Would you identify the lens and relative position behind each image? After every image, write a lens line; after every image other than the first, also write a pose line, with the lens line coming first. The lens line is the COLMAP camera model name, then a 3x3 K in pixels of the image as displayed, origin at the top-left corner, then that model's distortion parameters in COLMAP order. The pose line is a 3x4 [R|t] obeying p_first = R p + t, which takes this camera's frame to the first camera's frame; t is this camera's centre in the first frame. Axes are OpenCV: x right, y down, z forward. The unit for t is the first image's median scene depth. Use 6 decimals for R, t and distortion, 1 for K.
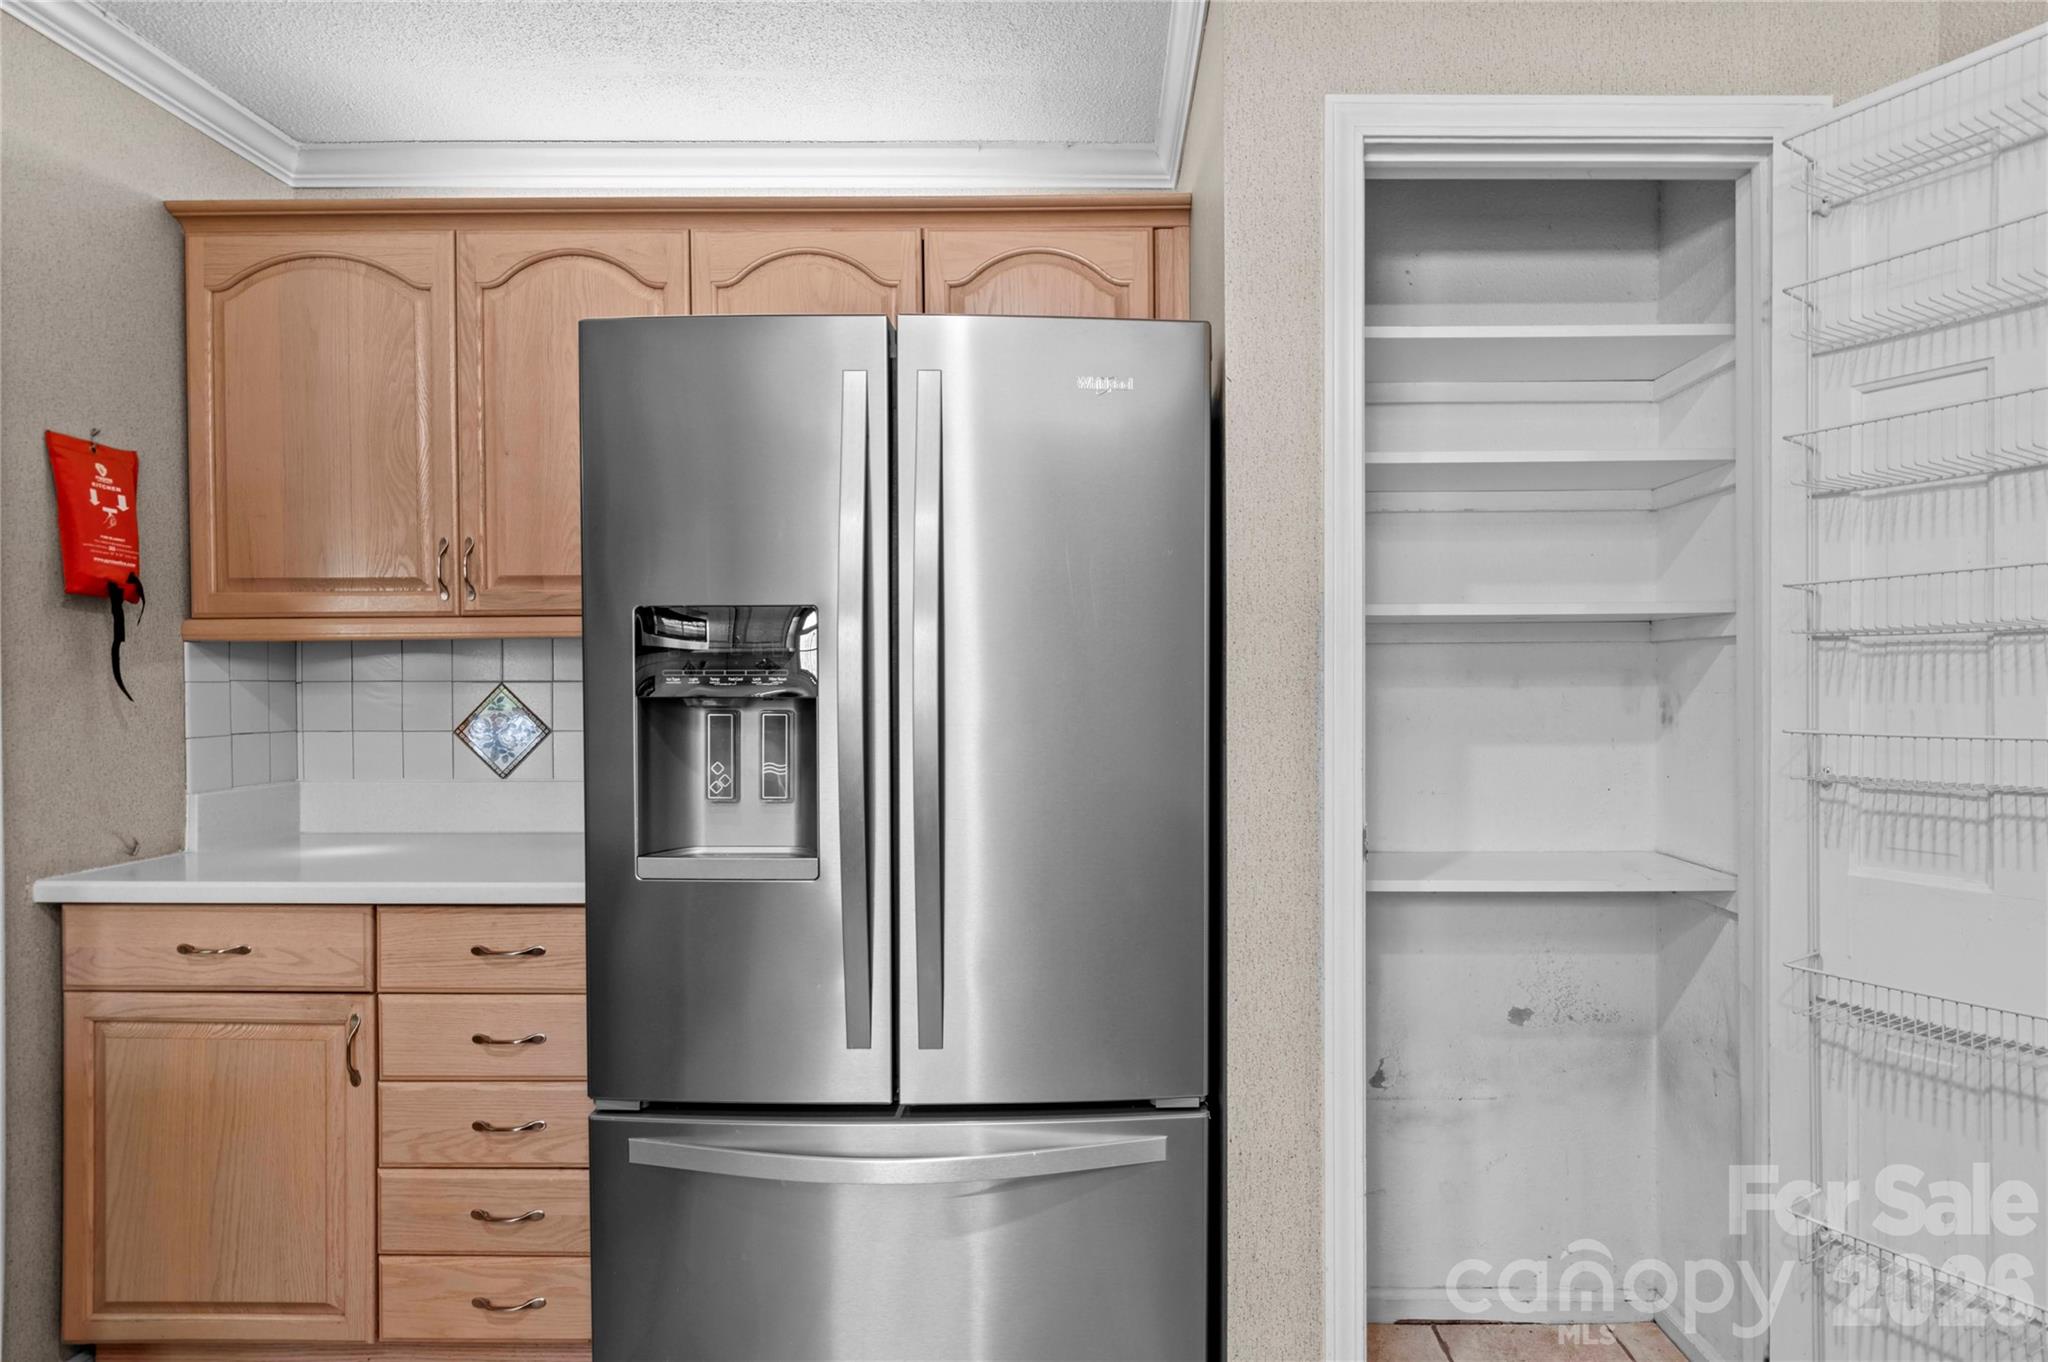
lens RADIAL K [[1106.1, 0, 1021.4], [0, 1106.1, 686.7], [0, 0, 1]] dist [0.007311, -0.003245]
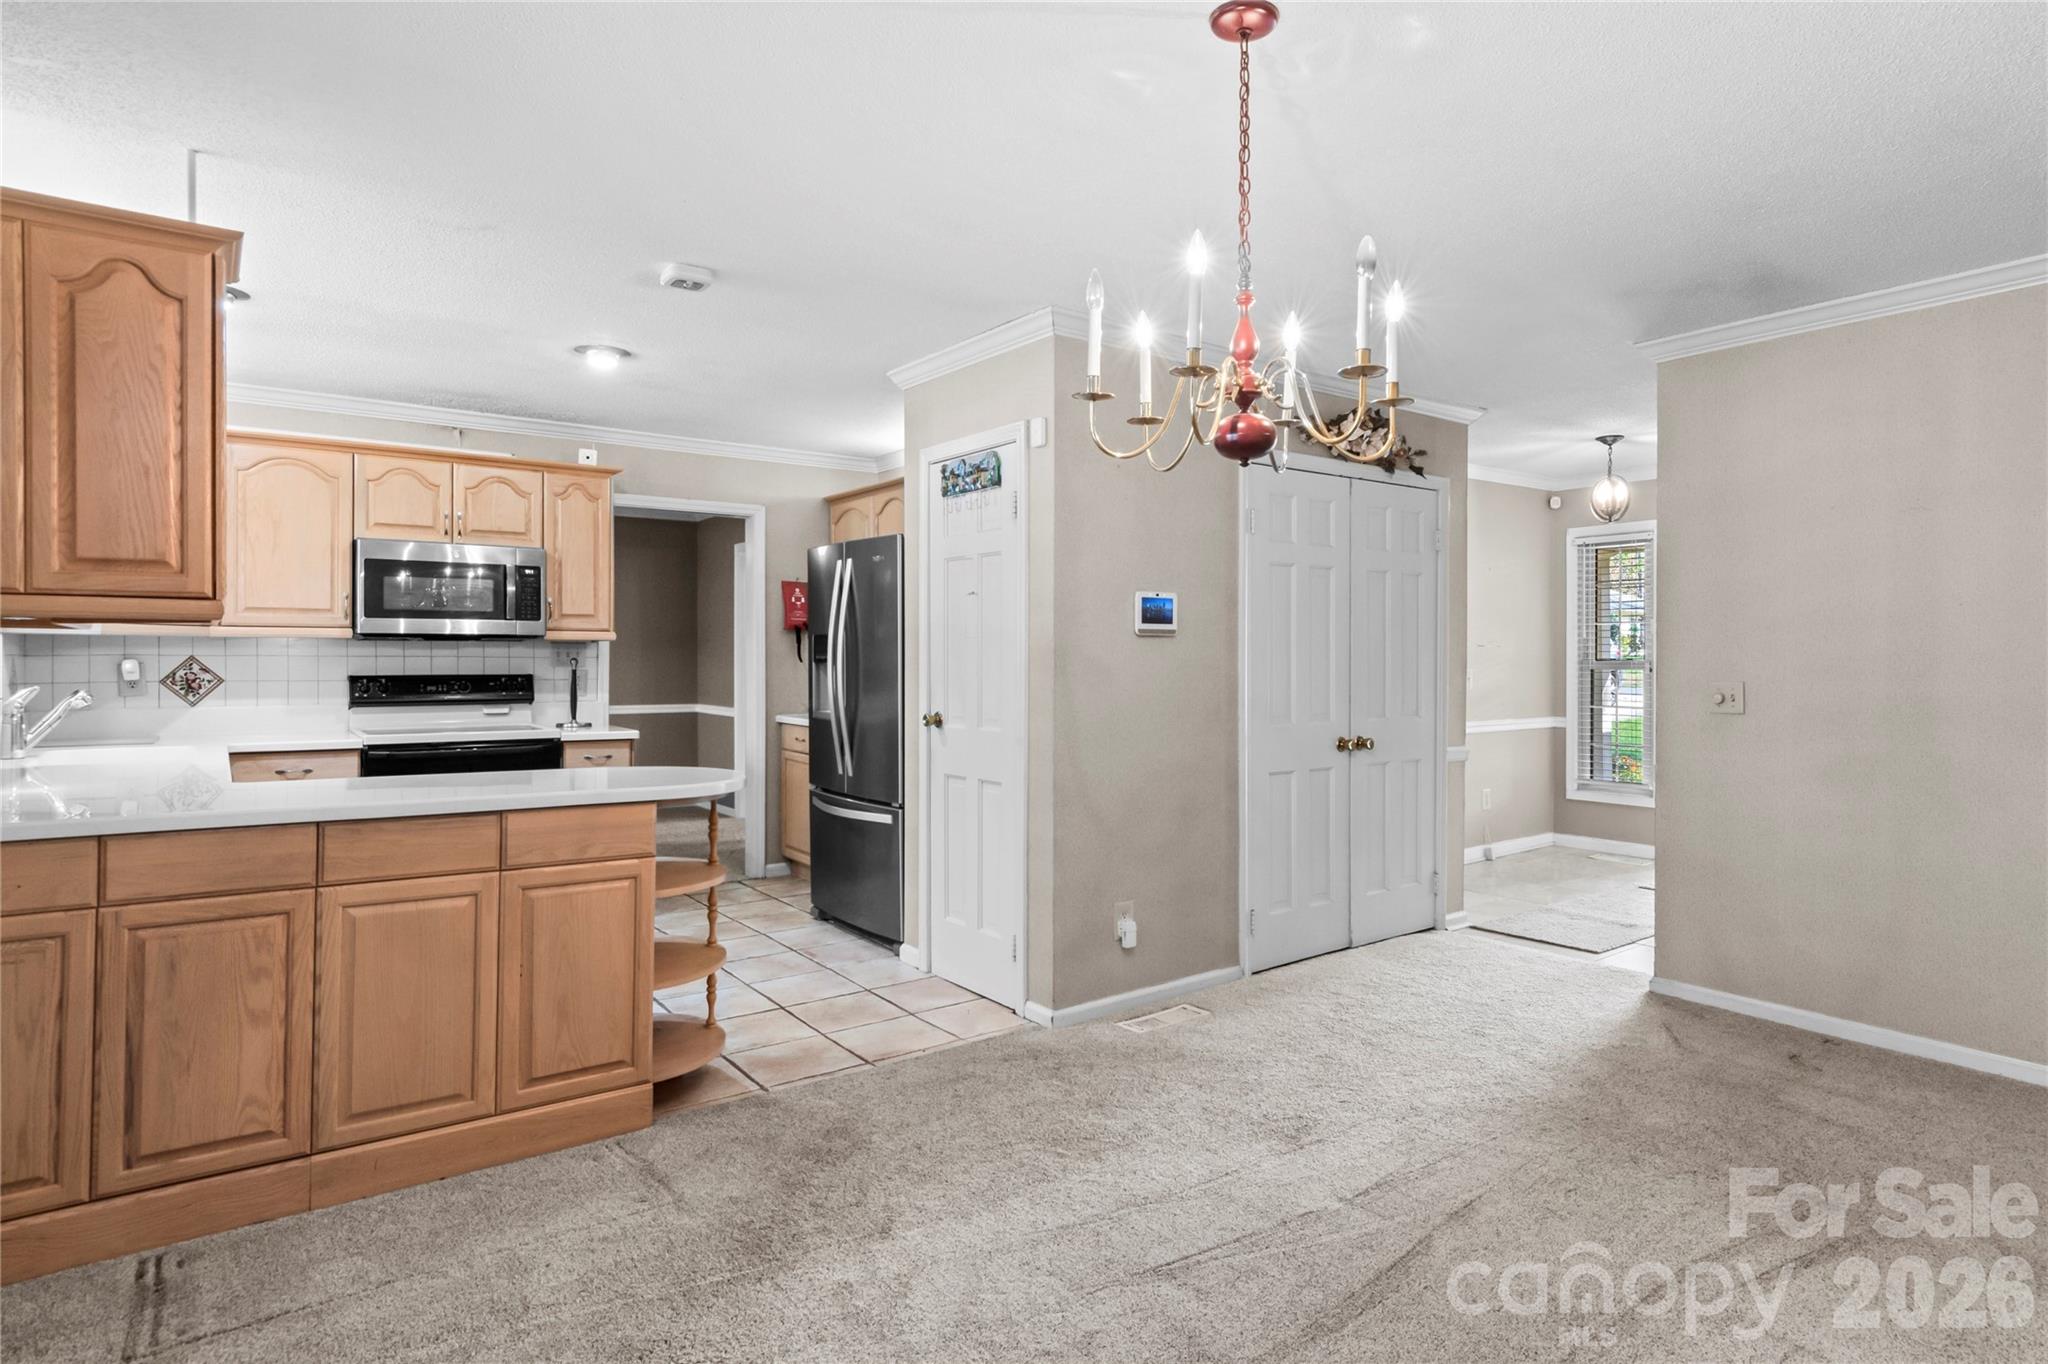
lens RADIAL K [[1106.1, 0, 1048.5], [0, 1106.1, 653.5], [0, 0, 1]] dist [0.007311, -0.003245]
pose [[0.596546, 0.003122, -0.802573, 2.228186], [-0.010788, 0.999933, -0.004129, -0.007948], [0.802507, 0.011121, 0.596540, -0.333215]]
